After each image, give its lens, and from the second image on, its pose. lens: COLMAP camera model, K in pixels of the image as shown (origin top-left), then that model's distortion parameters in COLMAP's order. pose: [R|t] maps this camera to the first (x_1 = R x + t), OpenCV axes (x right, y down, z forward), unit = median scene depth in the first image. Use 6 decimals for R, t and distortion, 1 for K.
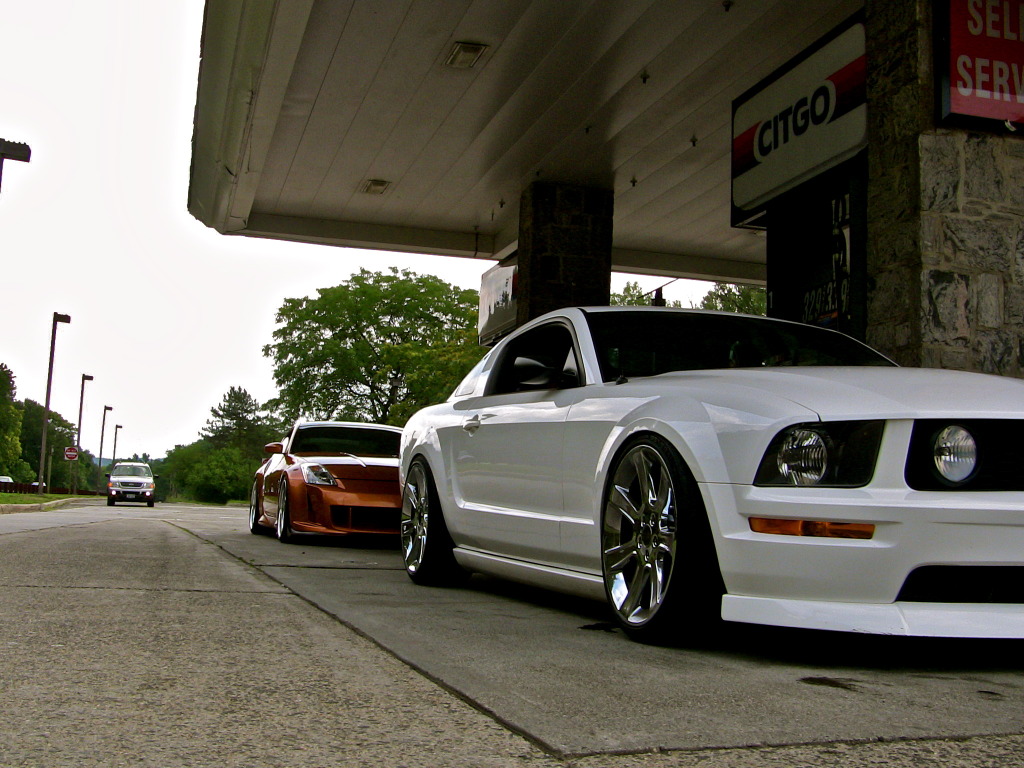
lens RADIAL K [[1287.1, 0, 513.8], [0, 1287.1, 345.3], [0, 0, 1]] dist [-0.099818, 0.380275]
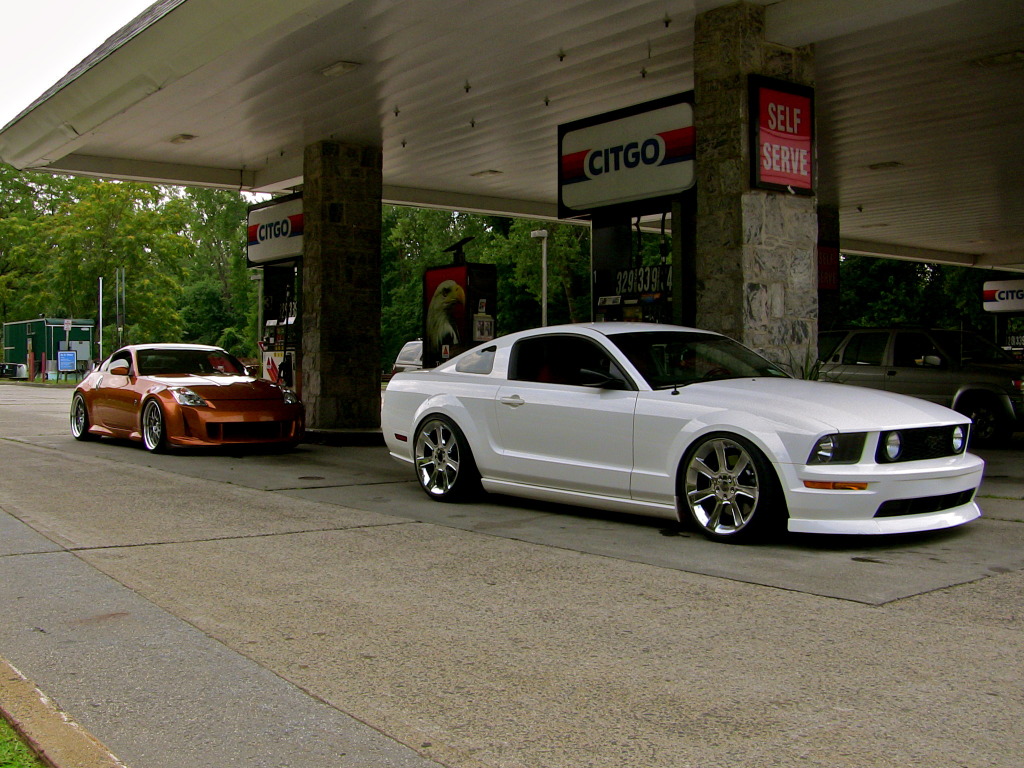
lens RADIAL K [[1211.5, 0, 512.0], [0, 1211.5, 384.0], [0, 0, 1]] dist [-0.073341, -0.003568]
pose [[0.938680, -0.041854, 0.342241, -0.456515], [-0.009604, 0.989046, 0.147296, -0.149481], [-0.344657, -0.141550, 0.927995, -0.298692]]
